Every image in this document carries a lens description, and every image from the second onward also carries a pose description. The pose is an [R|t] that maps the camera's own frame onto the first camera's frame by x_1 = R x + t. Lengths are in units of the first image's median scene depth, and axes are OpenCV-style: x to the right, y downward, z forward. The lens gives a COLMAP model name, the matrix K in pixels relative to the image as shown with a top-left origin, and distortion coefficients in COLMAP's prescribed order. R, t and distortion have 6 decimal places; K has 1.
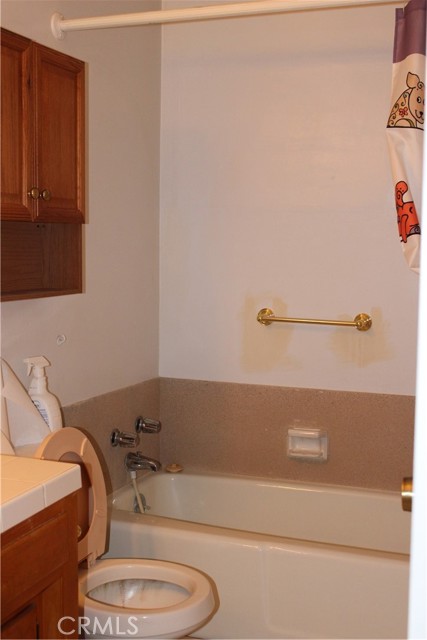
lens RADIAL K [[831.7, 0, 213.6], [0, 831.7, 320.6], [0, 0, 1]] dist [-0.071757, 0.000000]
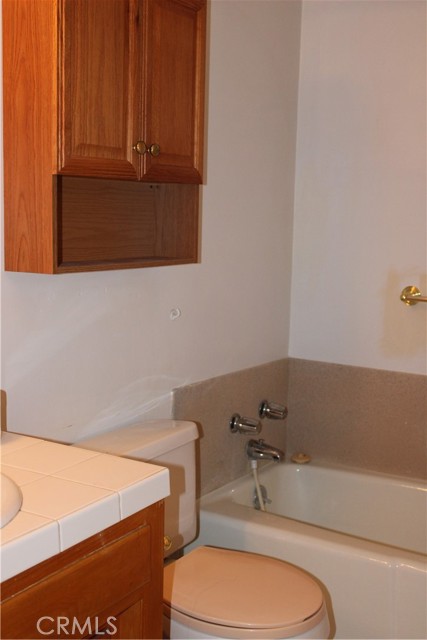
lens RADIAL K [[831.7, 0, 212.2], [0, 831.7, 319.5], [0, 0, 1]] dist [-0.071757, 0.000000]
pose [[0.982821, 0.040244, -0.180123, 0.019333], [-0.033711, 0.998663, 0.039184, -0.008338], [0.181459, -0.032439, 0.982863, 0.128594]]
